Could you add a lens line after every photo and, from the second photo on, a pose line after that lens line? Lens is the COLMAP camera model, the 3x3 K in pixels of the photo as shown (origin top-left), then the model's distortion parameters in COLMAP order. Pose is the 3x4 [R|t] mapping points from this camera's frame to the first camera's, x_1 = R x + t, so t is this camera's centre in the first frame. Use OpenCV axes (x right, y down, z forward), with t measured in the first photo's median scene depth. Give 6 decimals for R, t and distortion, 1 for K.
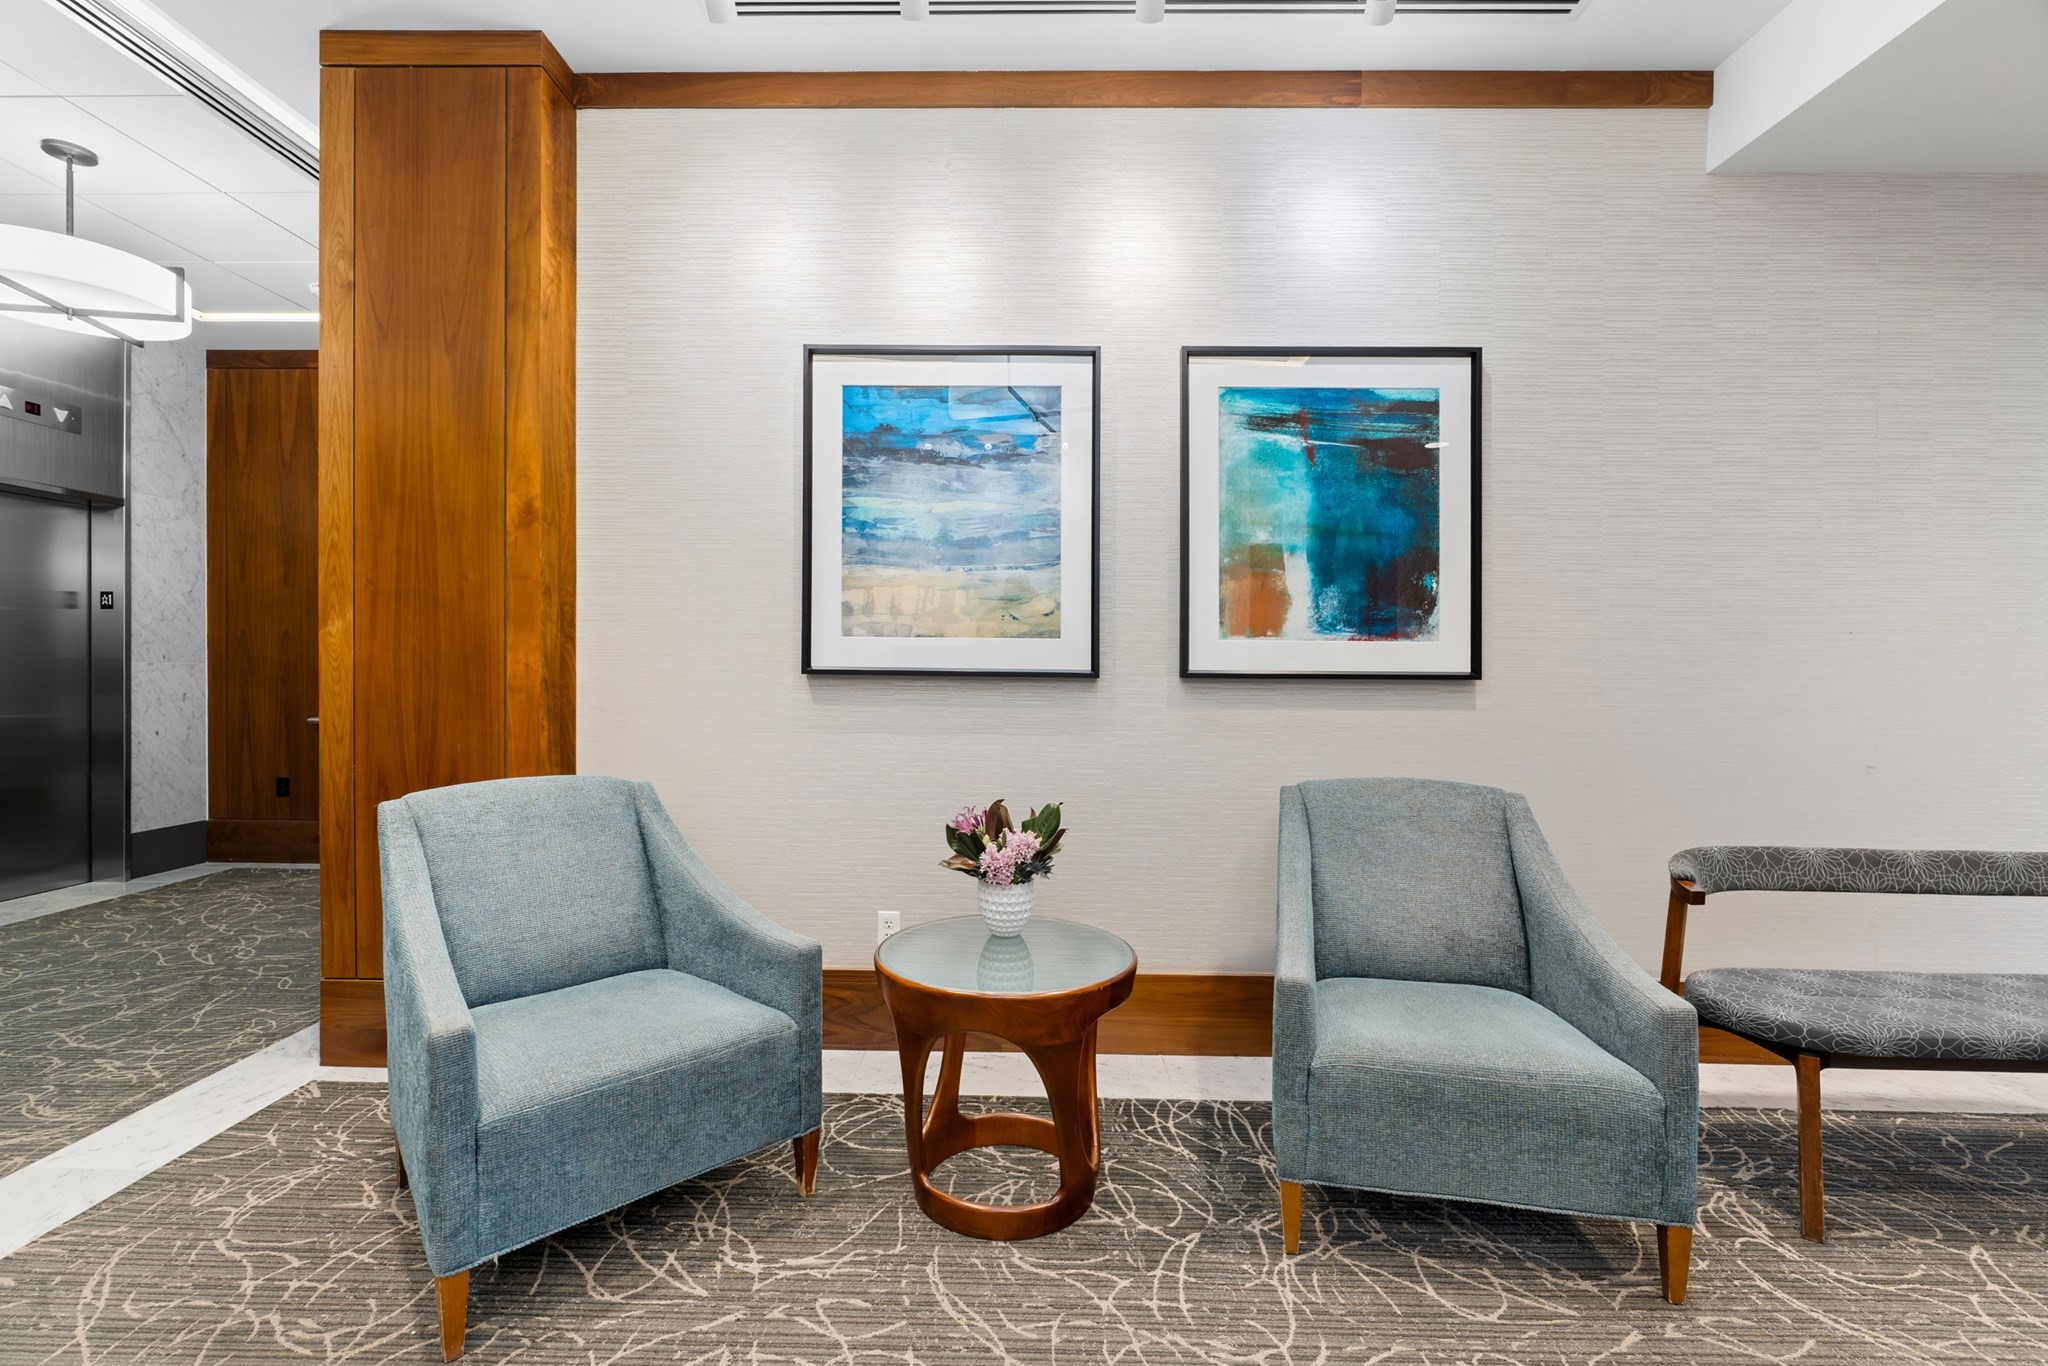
lens RADIAL K [[920.1, 0, 1007.5], [0, 920.1, 679.4], [0, 0, 1]] dist [-0.012486, 0.004764]
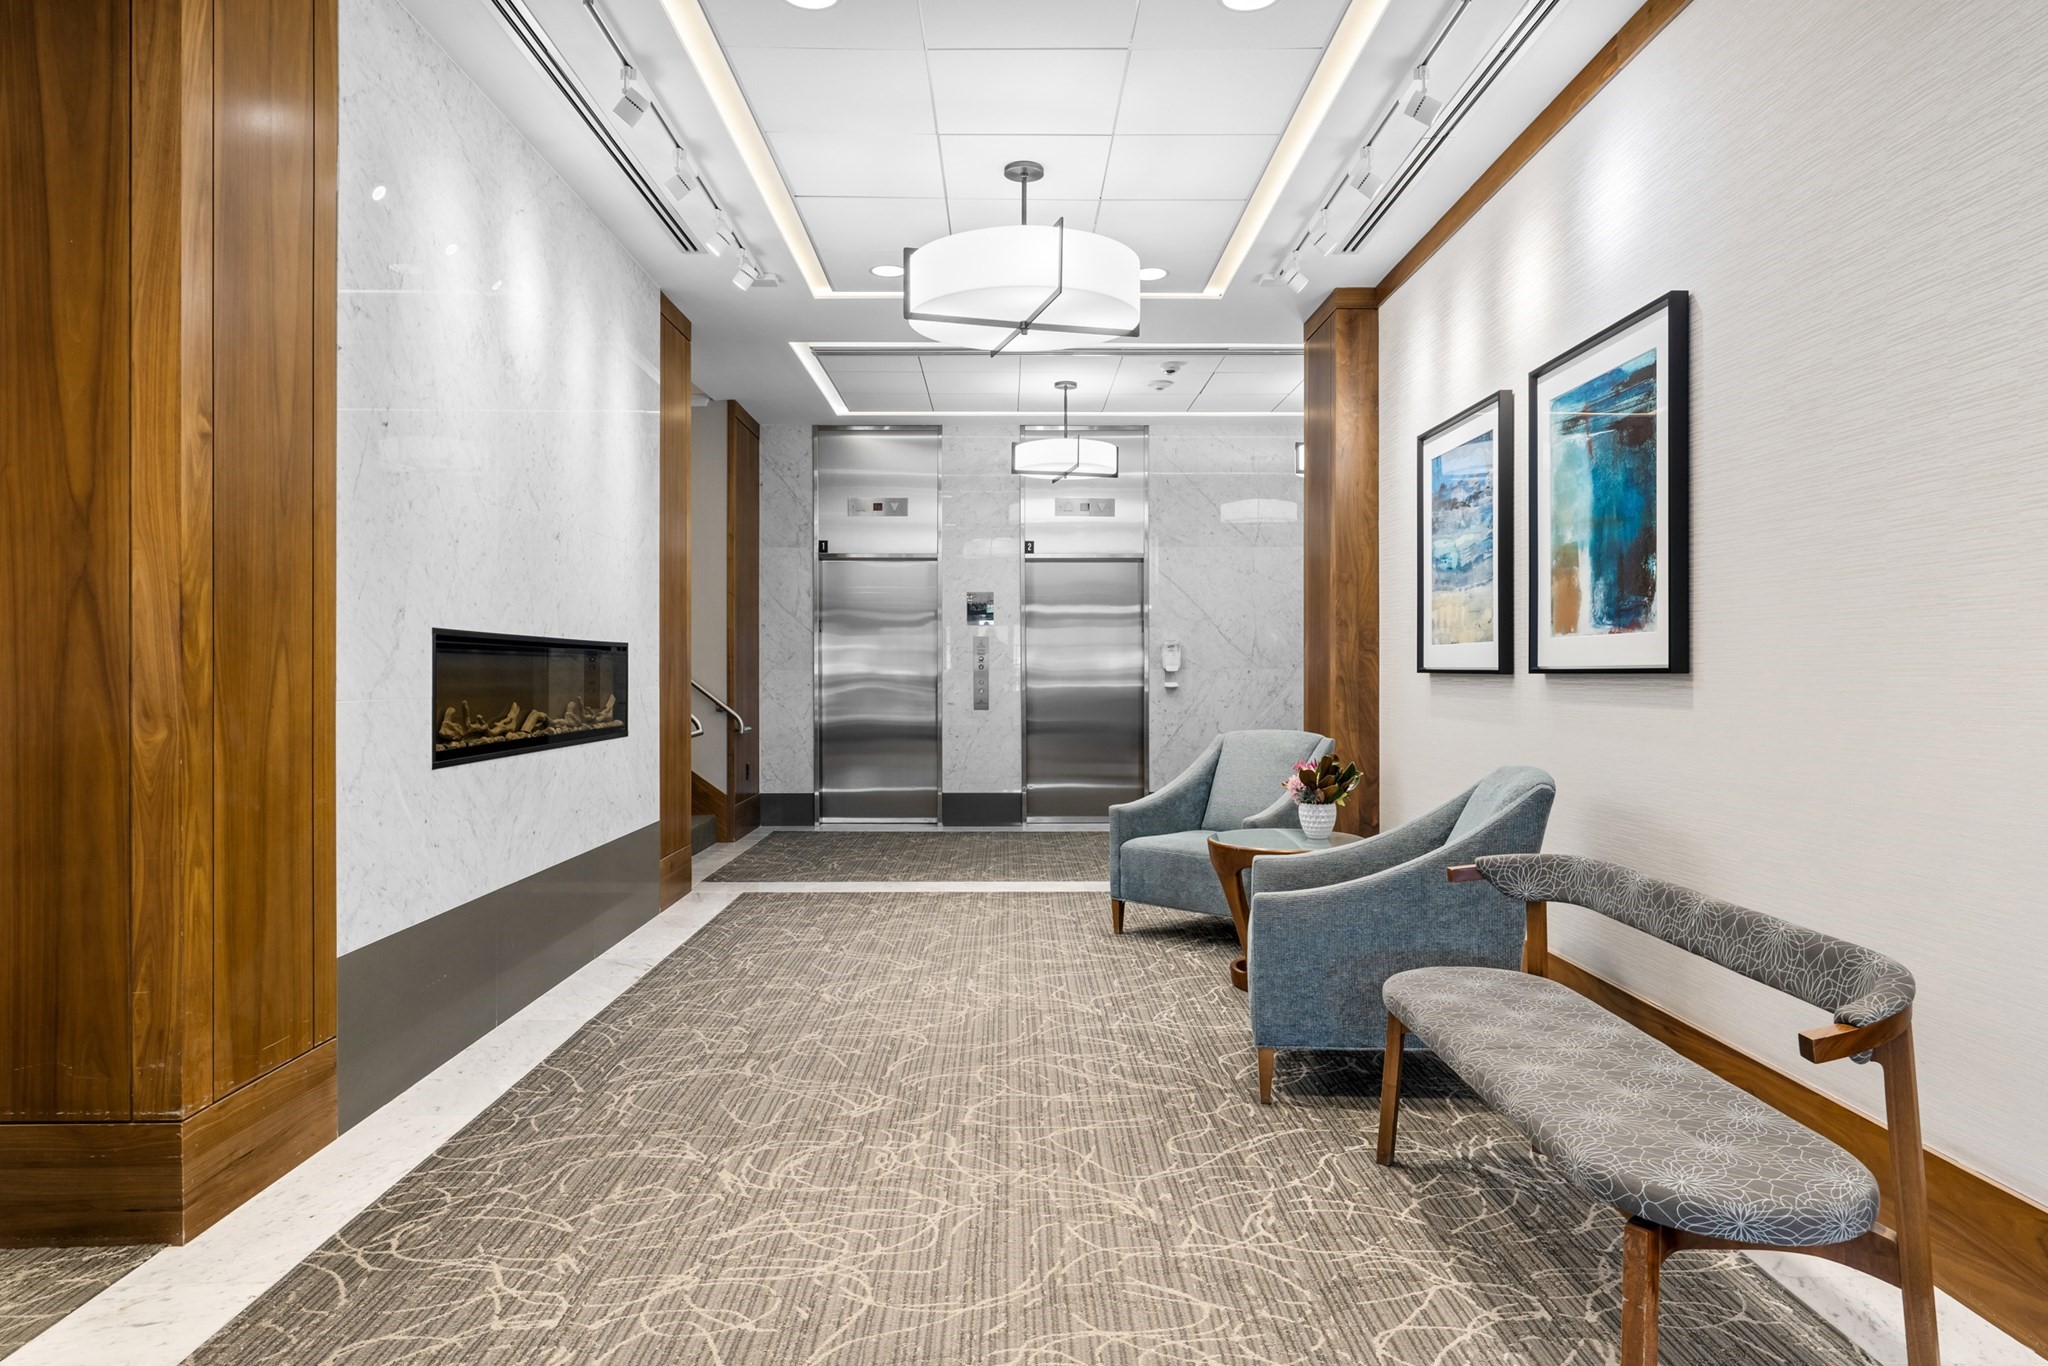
lens RADIAL K [[1249.2, 0, 1031.2], [0, 1249.2, 679.9], [0, 0, 1]] dist [-0.005949, 0.007091]
pose [[0.040310, -0.001426, -0.999186, 1.652545], [-0.008689, 0.999961, -0.001777, 0.013864], [0.999149, 0.008753, 0.040296, 0.340632]]
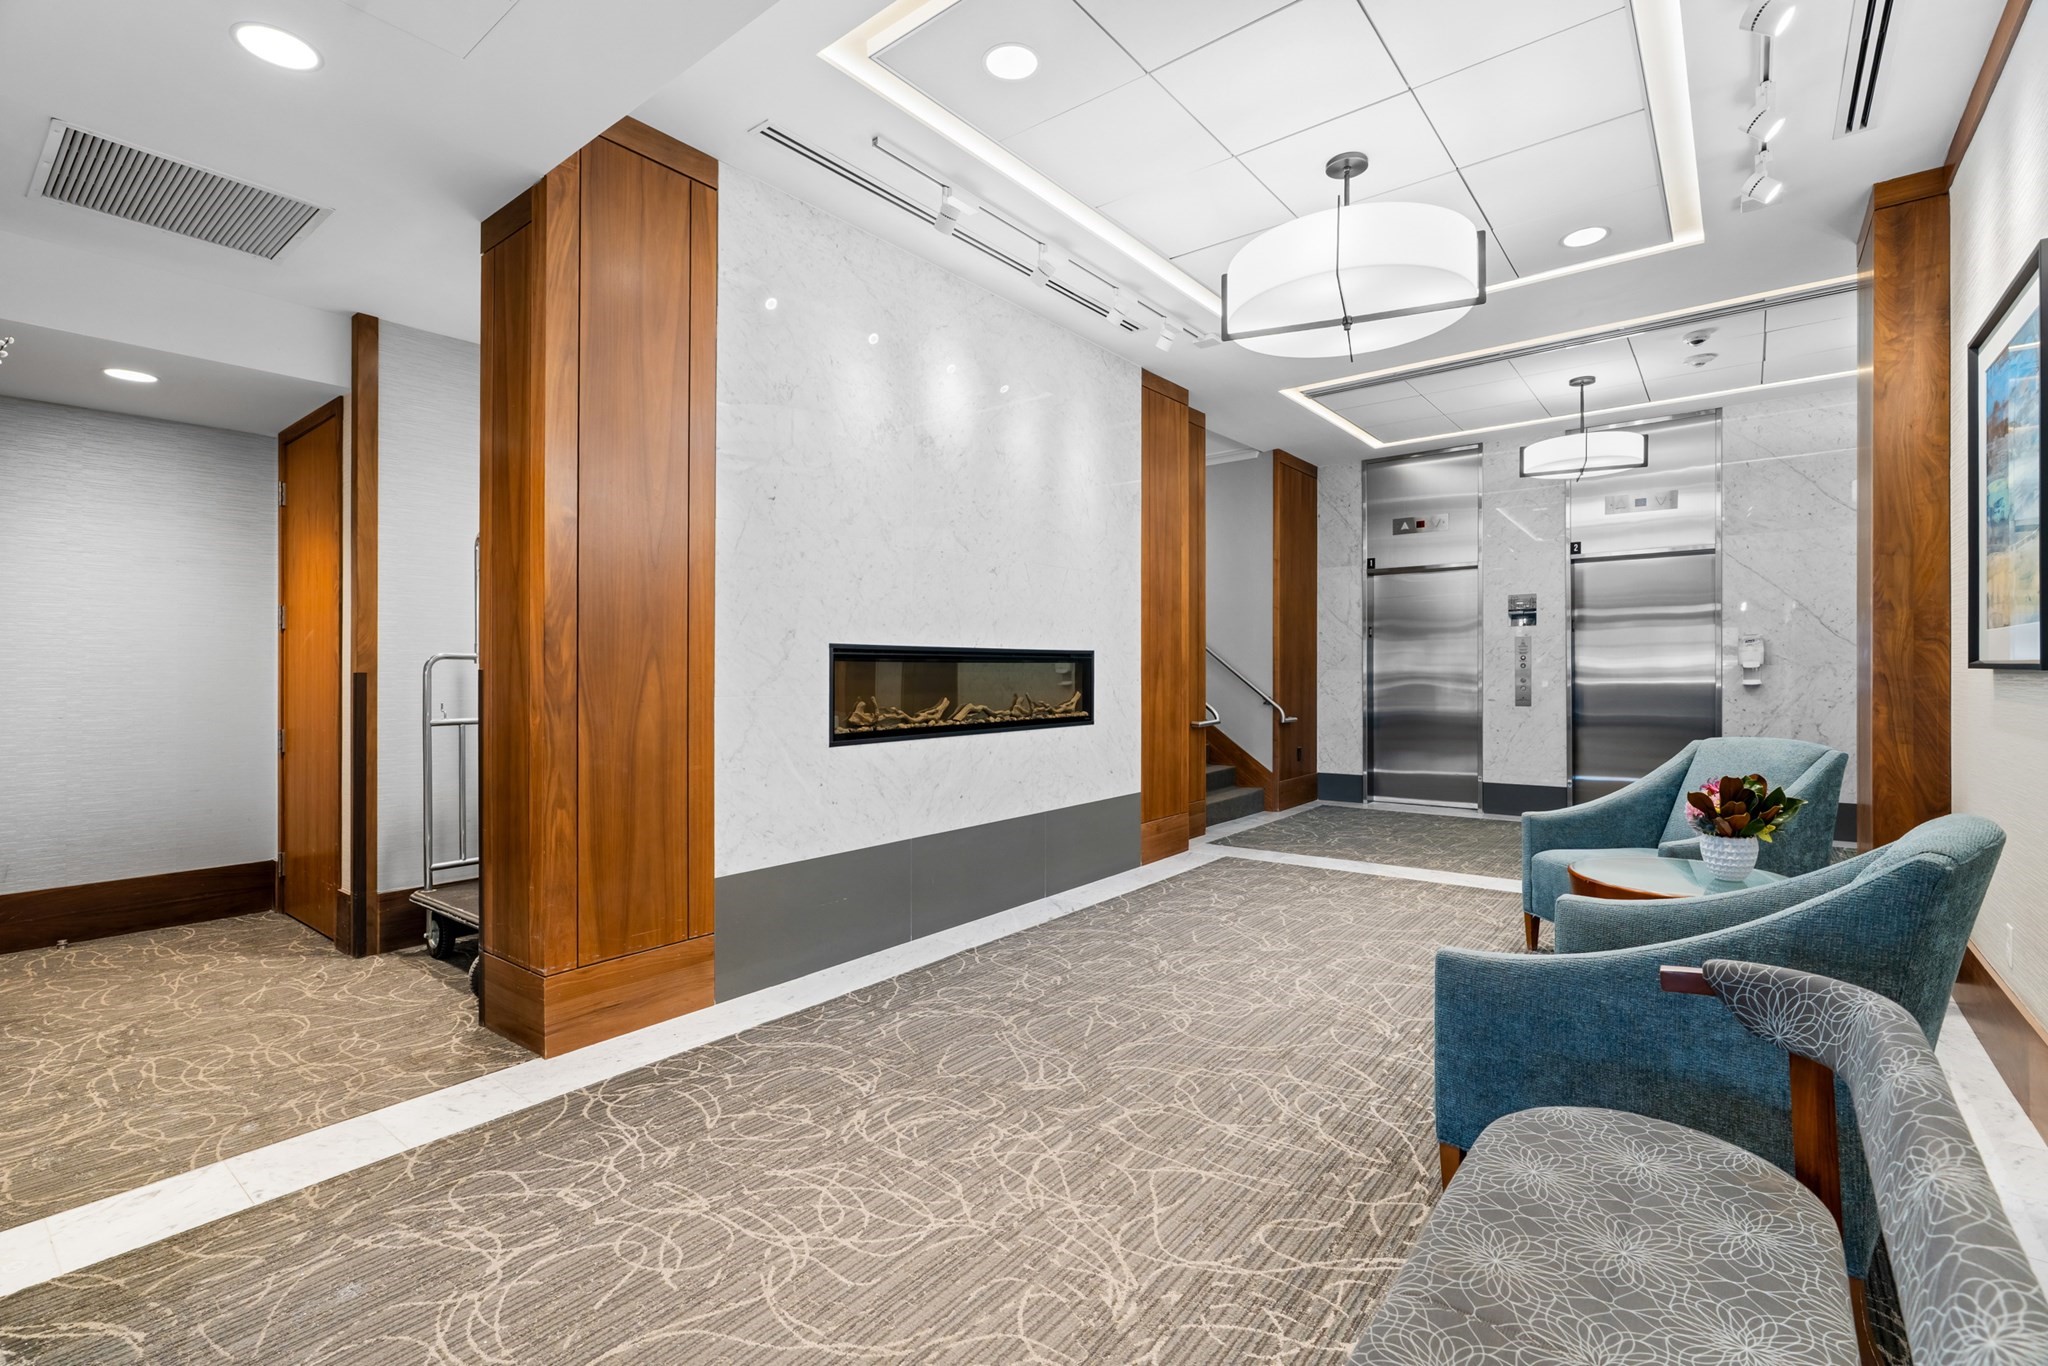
lens RADIAL K [[920.1, 0, 1032.1], [0, 920.1, 676.4], [0, 0, 1]] dist [-0.012486, 0.004764]
pose [[-0.598683, -0.001249, -0.800985, 1.208461], [-0.004089, 0.999991, 0.001497, 0.006409], [0.800975, 0.004172, -0.598683, 0.783695]]
